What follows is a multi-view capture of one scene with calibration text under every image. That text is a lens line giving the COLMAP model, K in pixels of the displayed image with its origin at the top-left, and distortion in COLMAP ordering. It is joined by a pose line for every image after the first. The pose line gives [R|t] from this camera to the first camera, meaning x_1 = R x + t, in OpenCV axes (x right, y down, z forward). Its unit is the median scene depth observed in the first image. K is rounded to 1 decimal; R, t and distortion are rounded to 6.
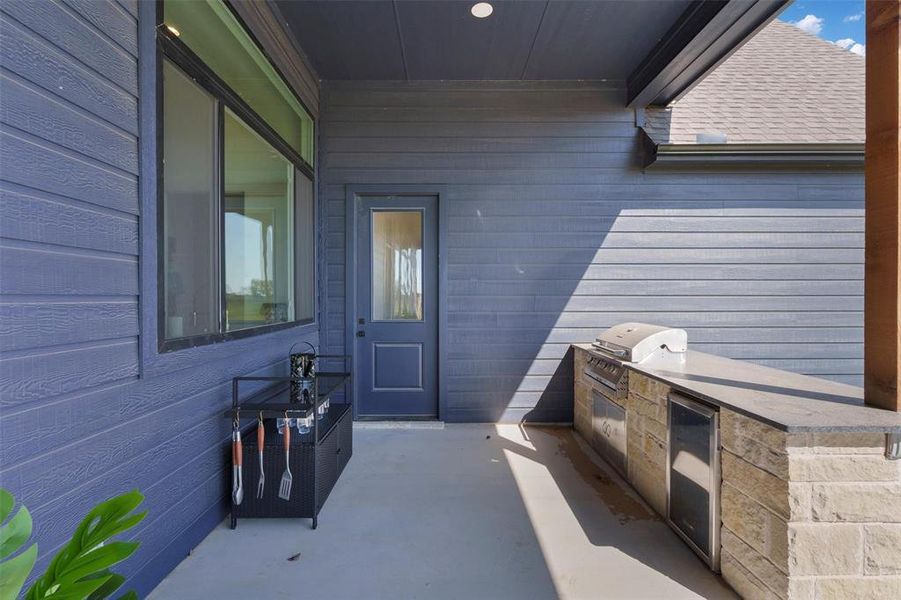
lens RADIAL K [[432.9, 0, 449.8], [0, 432.9, 298.8], [0, 0, 1]] dist [-0.000299, -0.001222]
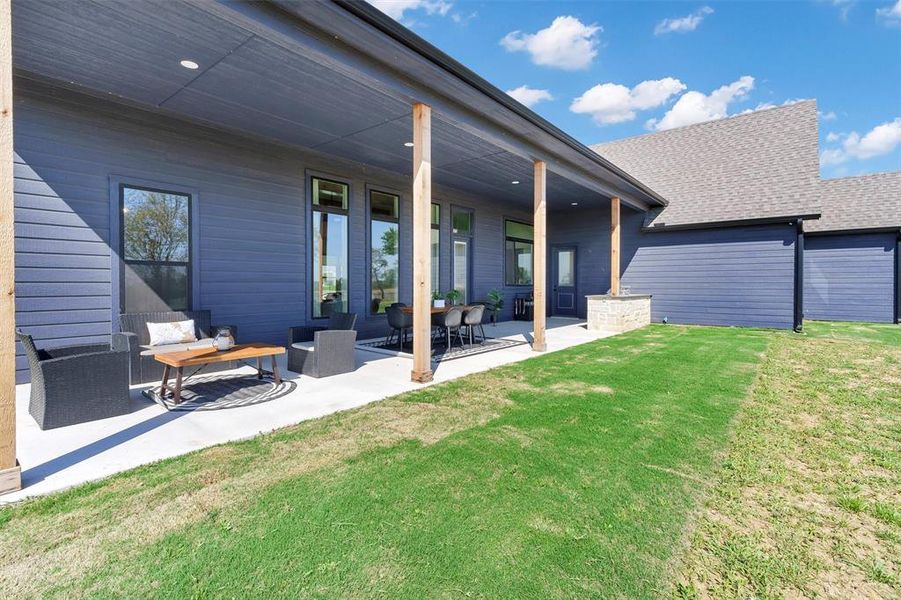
lens RADIAL K [[432.9, 0, 450.0], [0, 432.9, 293.8], [0, 0, 1]] dist [-0.000299, -0.001222]
pose [[0.776315, 0.015069, -0.630164, 1.252211], [-0.002351, 0.999776, 0.021010, 0.043862], [0.630340, -0.014829, 0.776177, -2.052892]]
